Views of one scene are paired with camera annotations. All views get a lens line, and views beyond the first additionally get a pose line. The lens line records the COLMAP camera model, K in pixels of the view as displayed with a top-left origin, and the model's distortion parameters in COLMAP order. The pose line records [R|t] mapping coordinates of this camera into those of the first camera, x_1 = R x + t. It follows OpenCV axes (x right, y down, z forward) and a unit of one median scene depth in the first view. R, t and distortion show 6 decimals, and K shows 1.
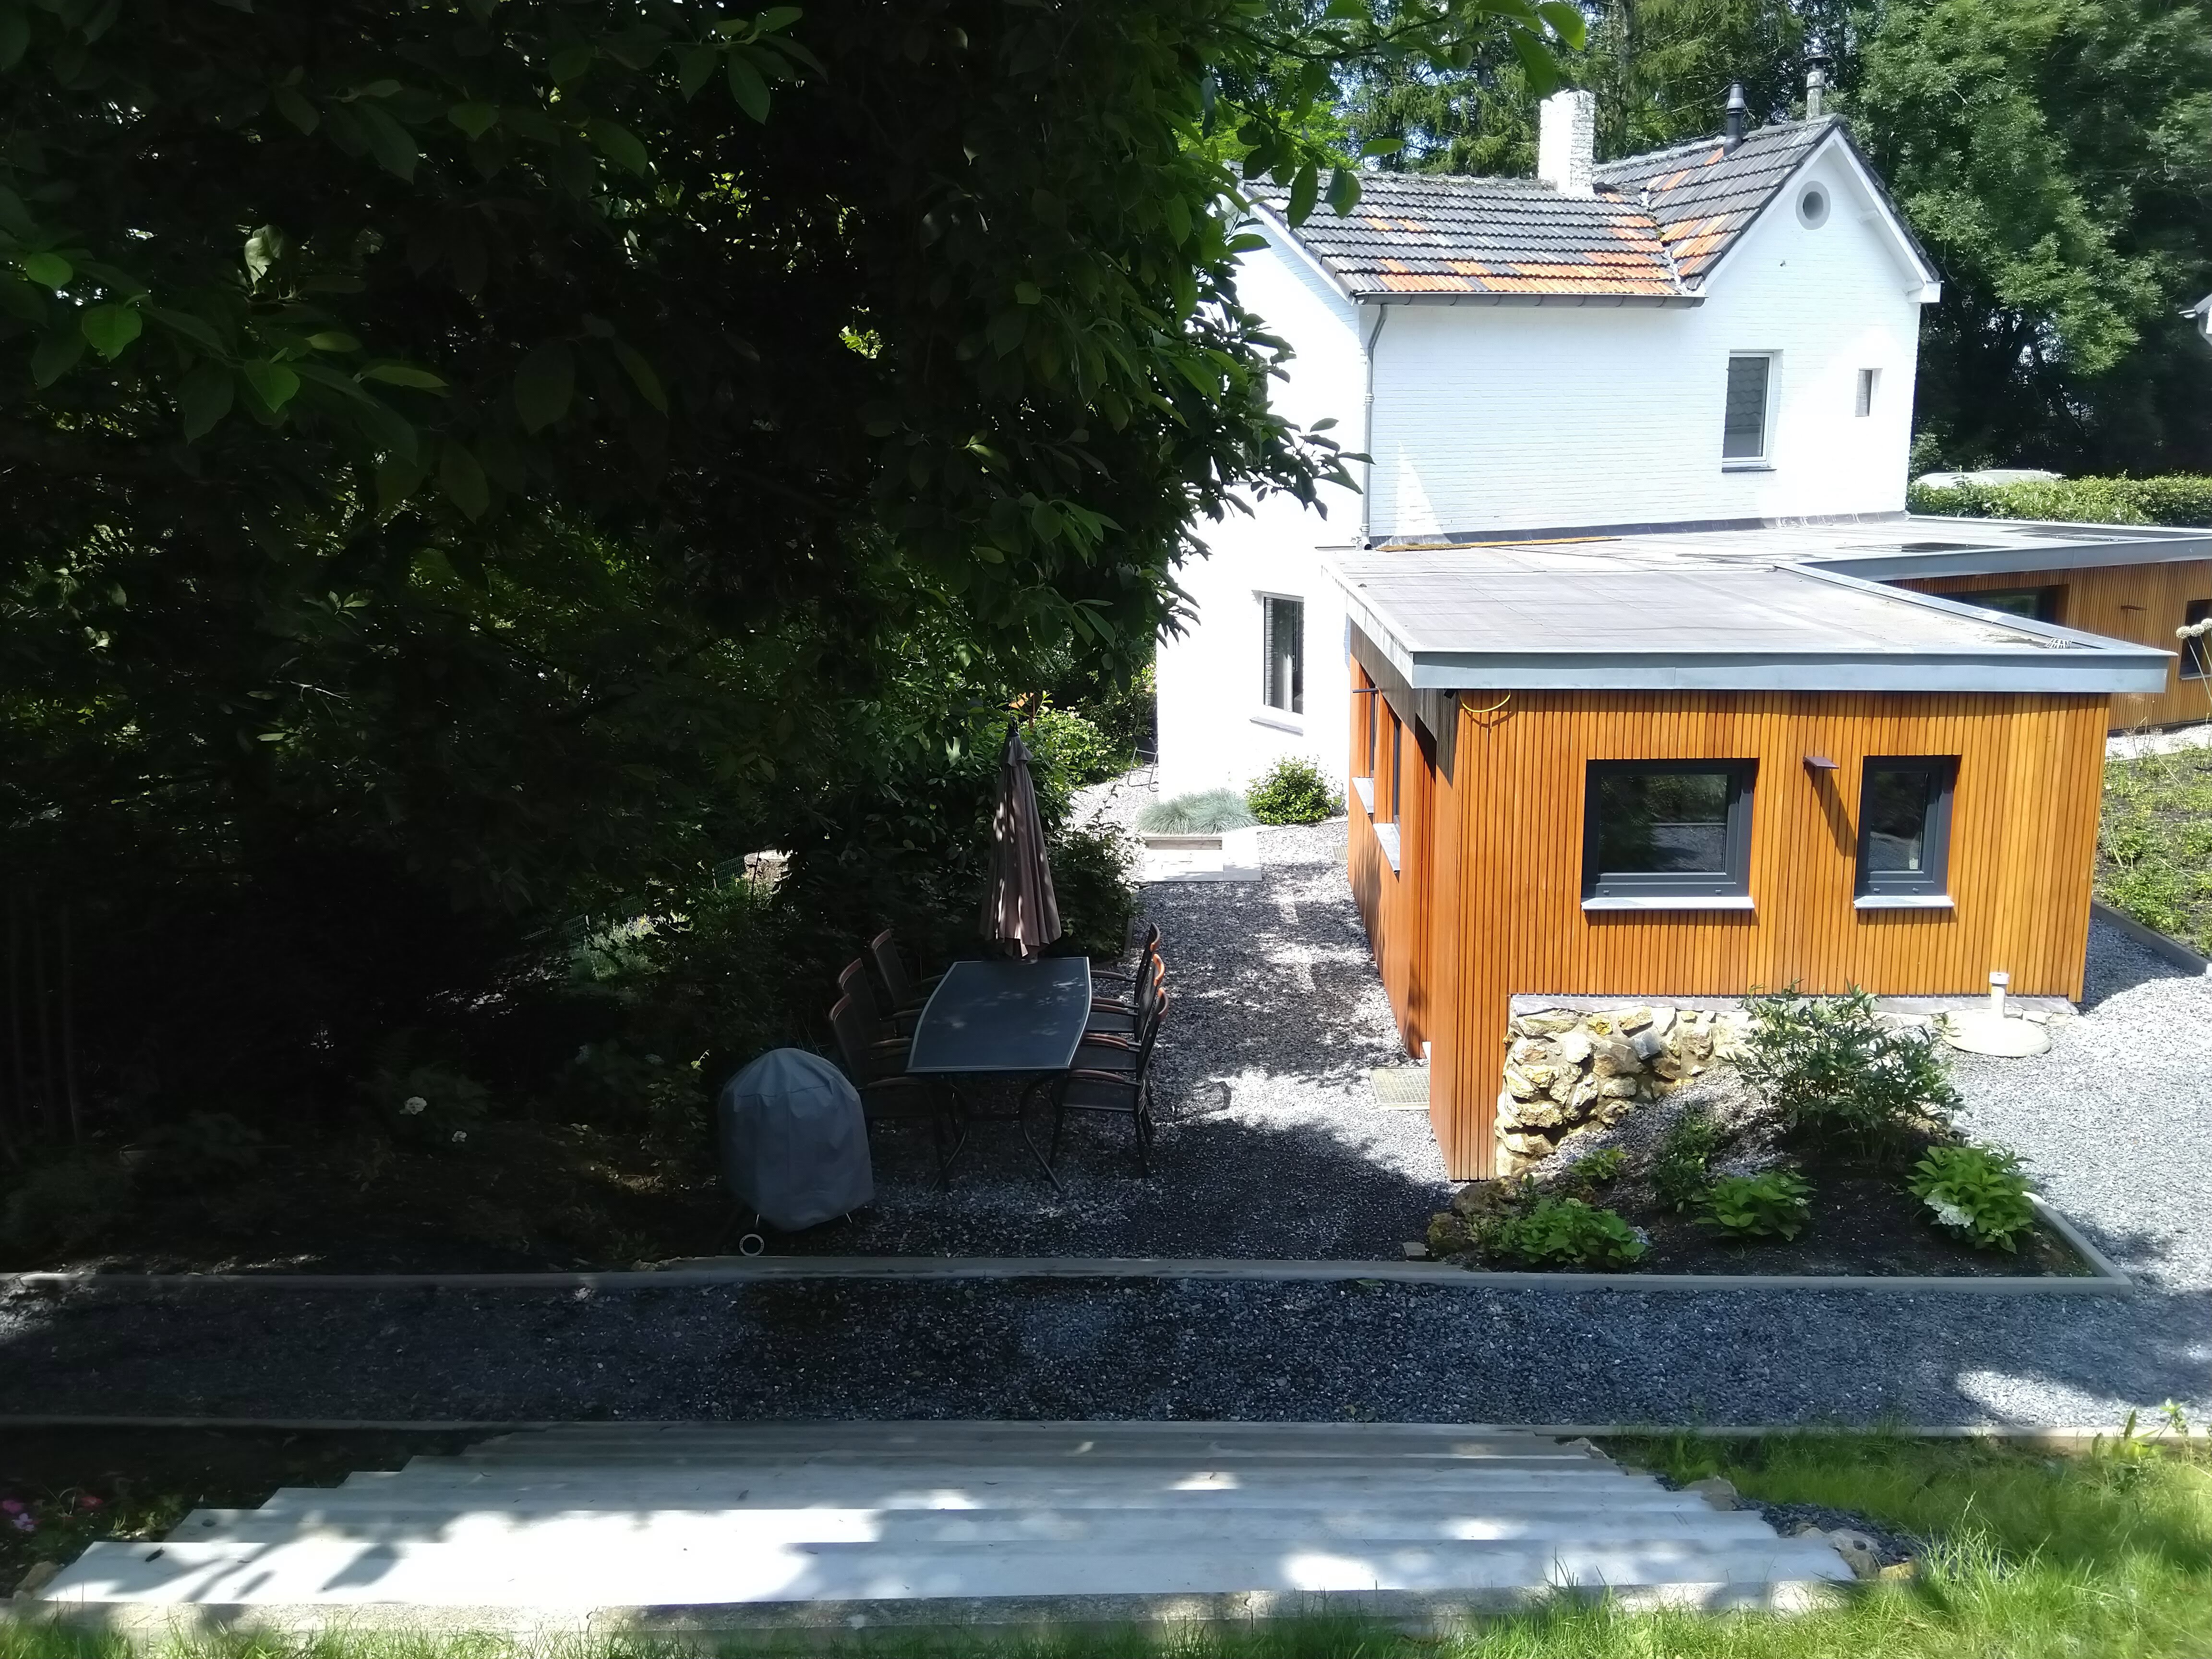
lens RADIAL K [[1709.3, 0, 1098.8], [0, 1709.3, 819.7], [0, 0, 1]] dist [0.013620, 0.002269]
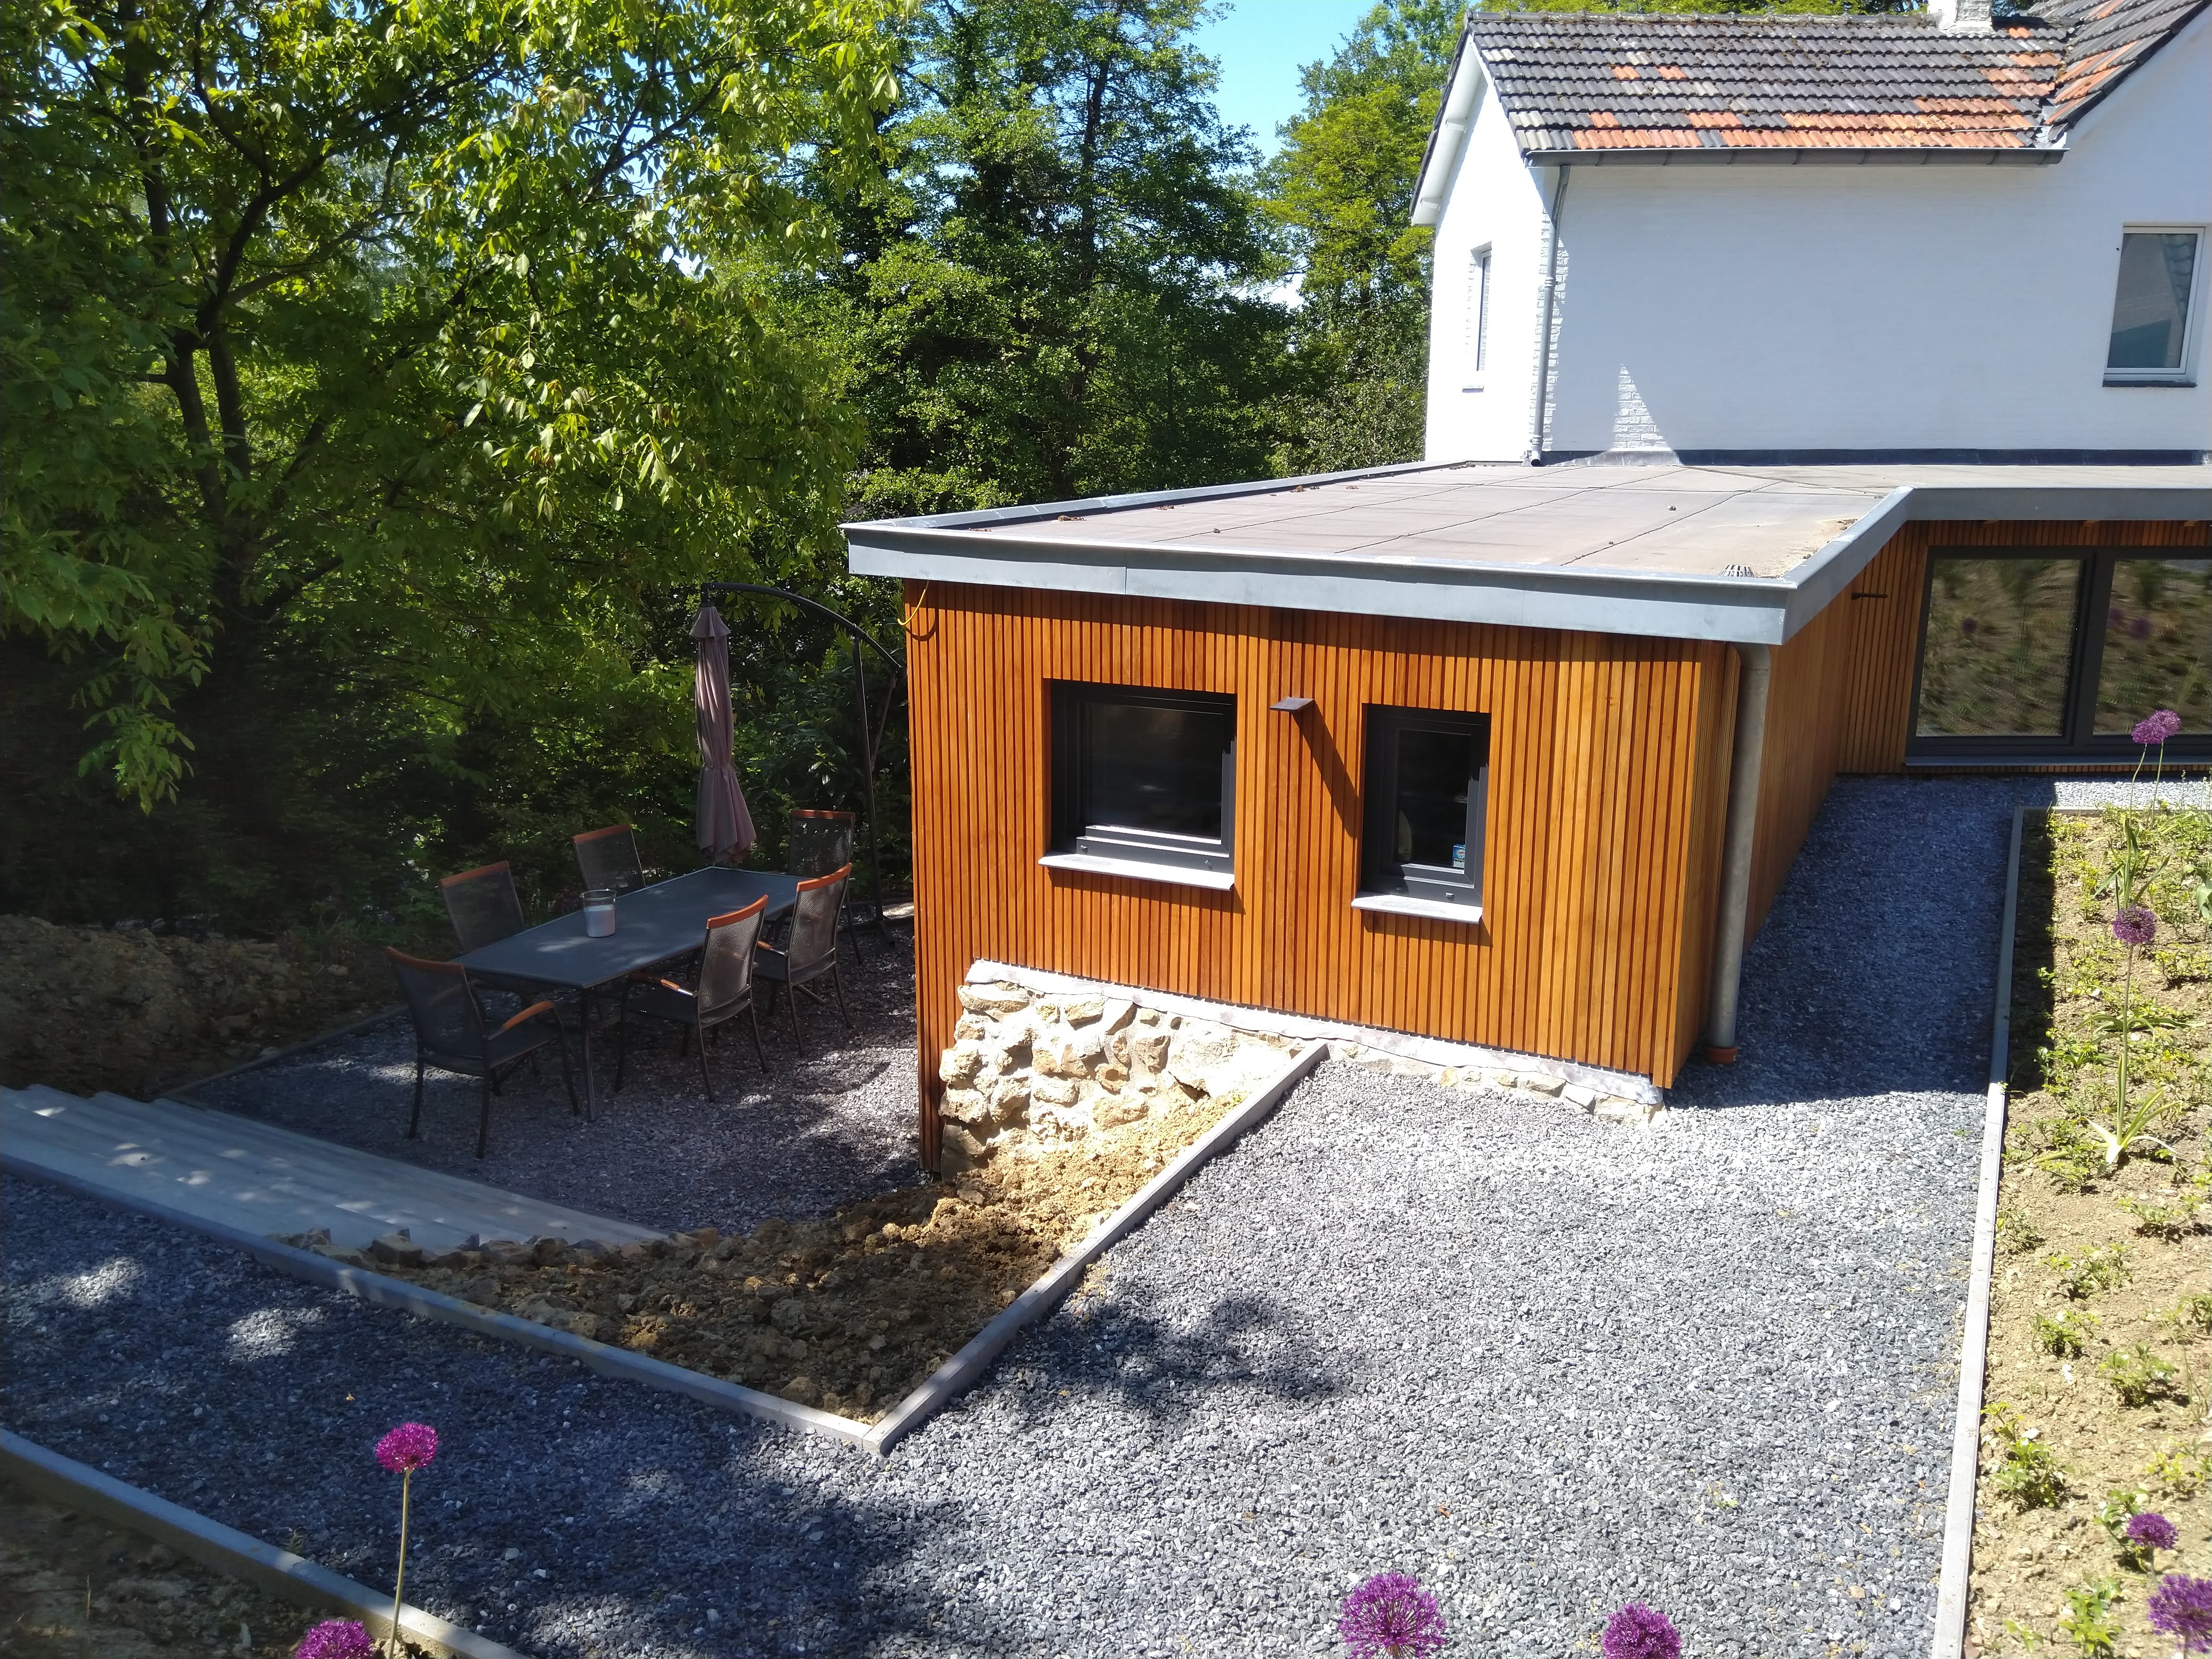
lens RADIAL K [[1730.0, 0, 1102.2], [0, 1730.0, 839.6], [0, 0, 1]] dist [0.001112, -0.022489]
pose [[0.907647, 0.120479, -0.402072, 0.633308], [-0.104000, 0.992602, 0.062656, -0.013418], [0.406646, -0.015054, 0.913462, 0.265203]]
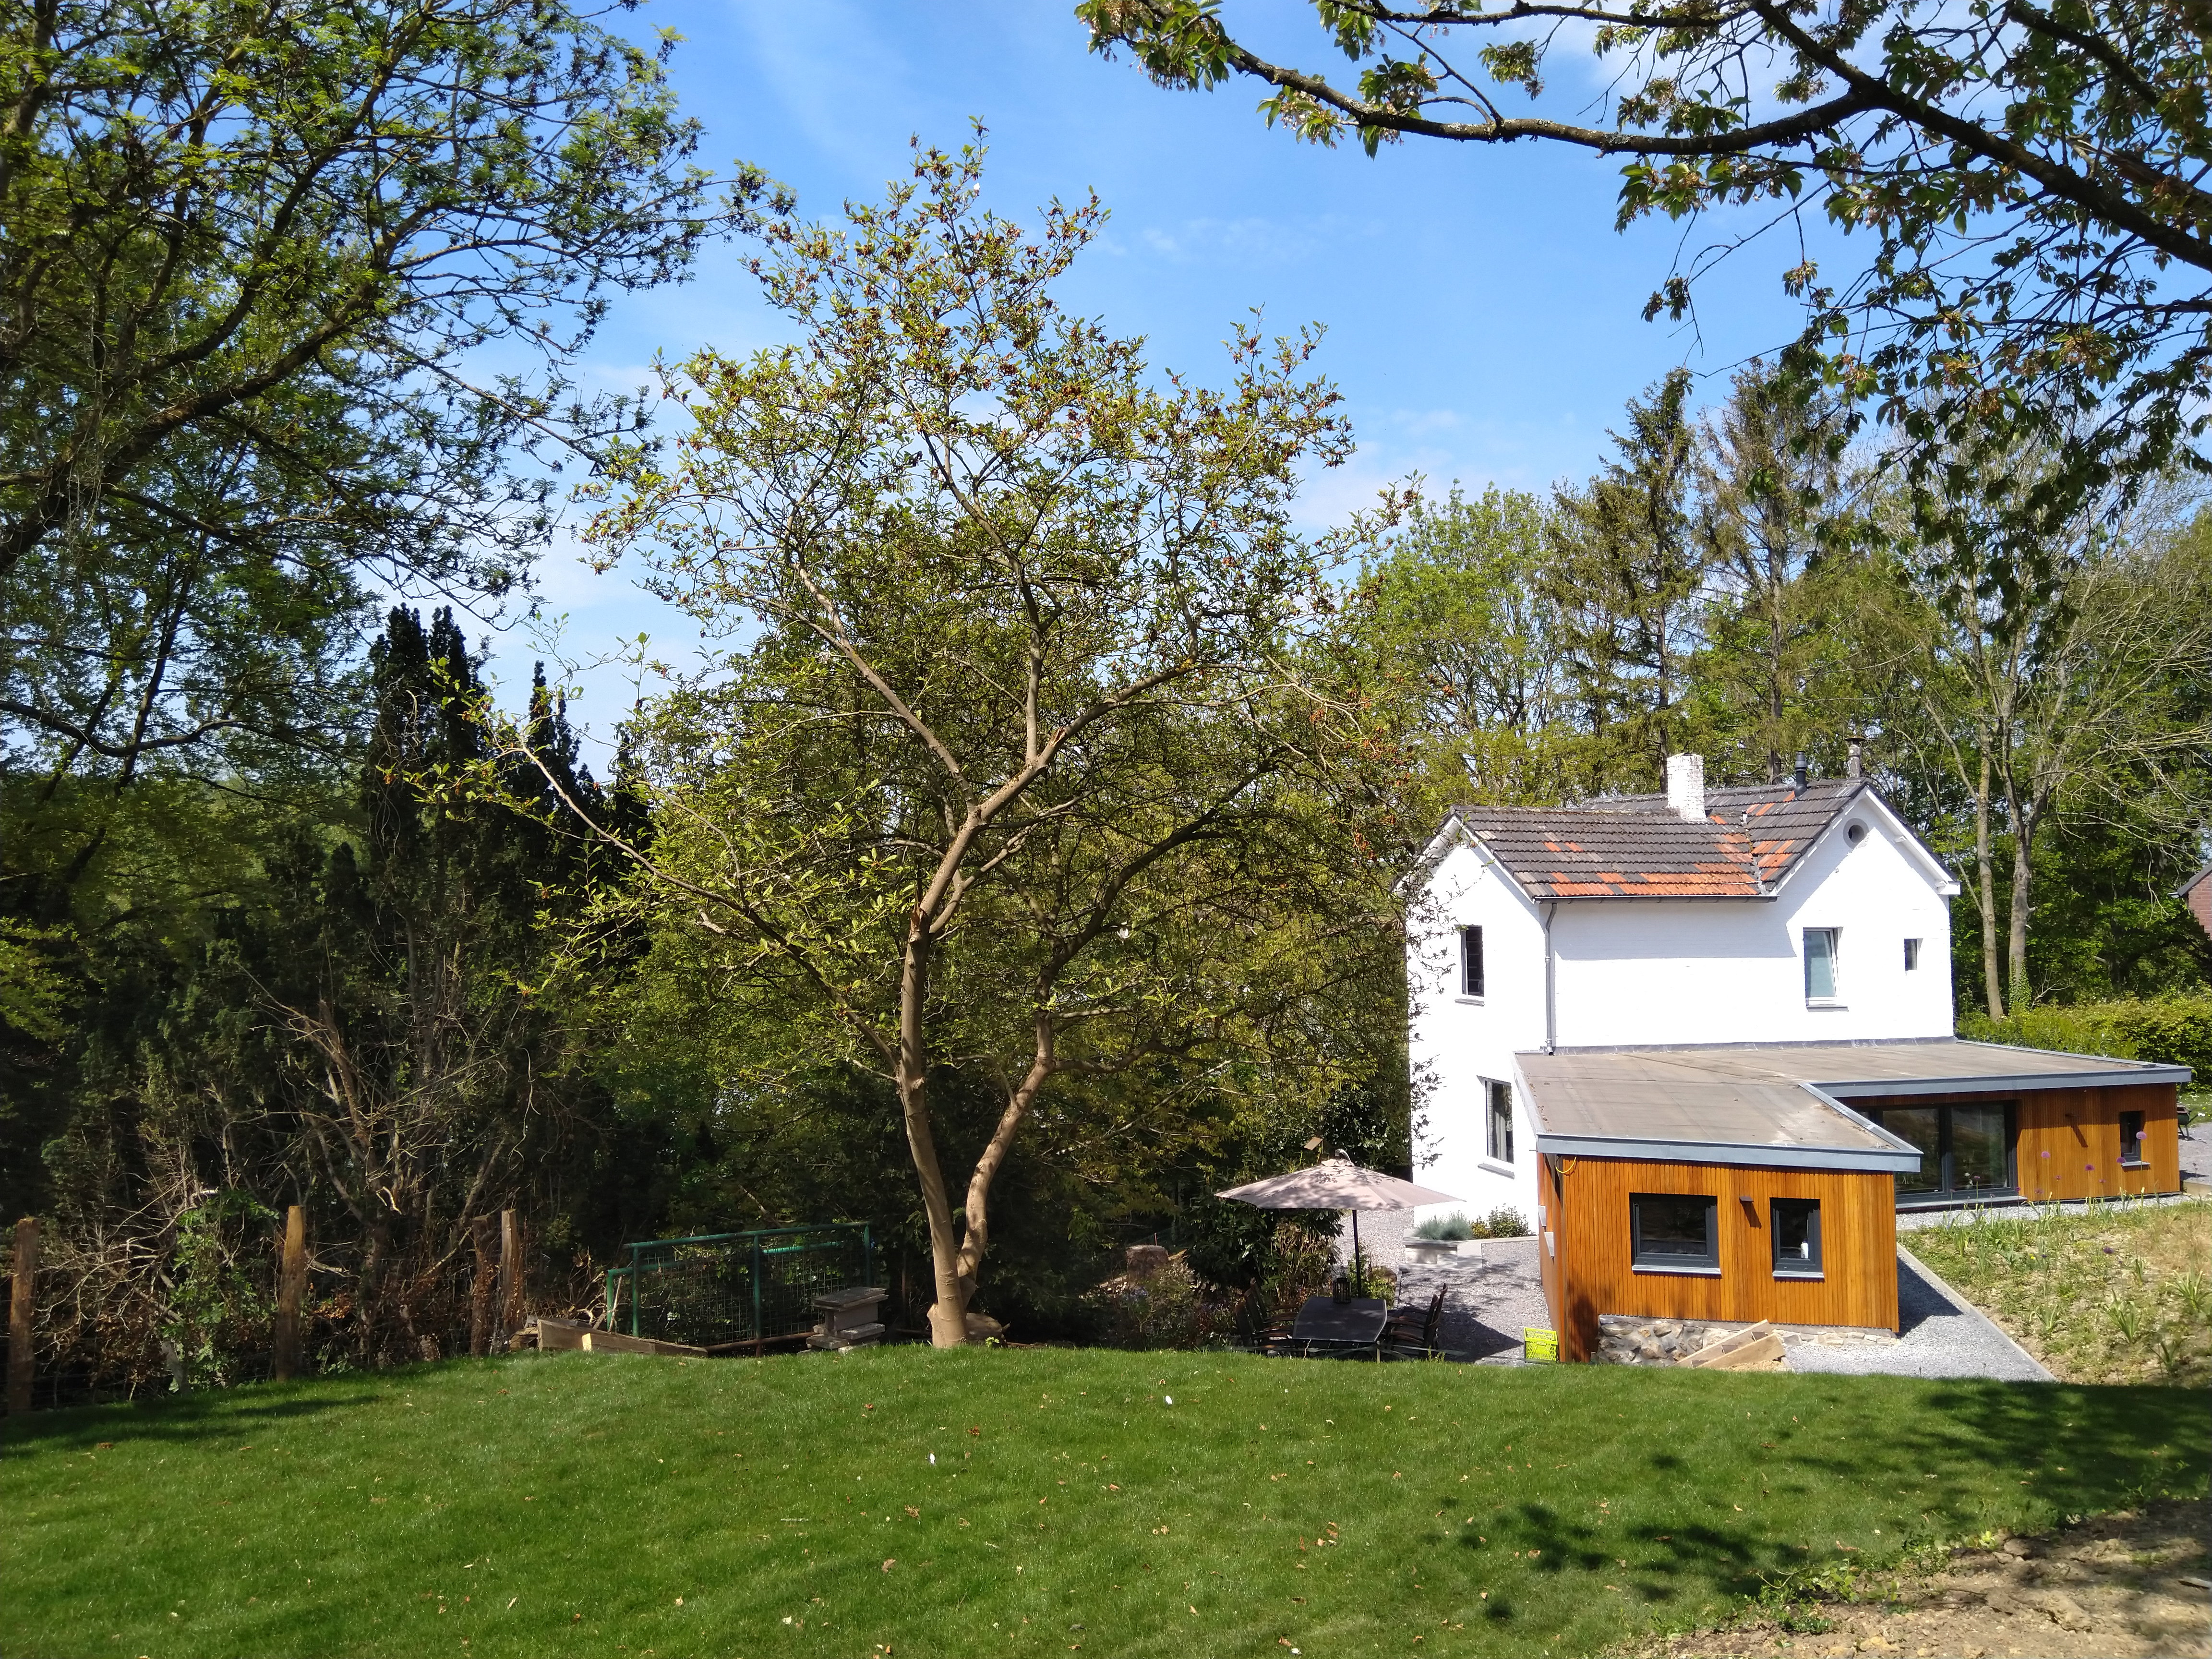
lens RADIAL K [[1730.0, 0, 1104.0], [0, 1730.0, 822.5], [0, 0, 1]] dist [0.001112, -0.022489]
pose [[0.990902, 0.017540, -0.133438, -0.059605], [-0.050691, 0.967099, -0.249300, 0.081191], [0.124675, 0.253796, 0.959189, -1.106679]]
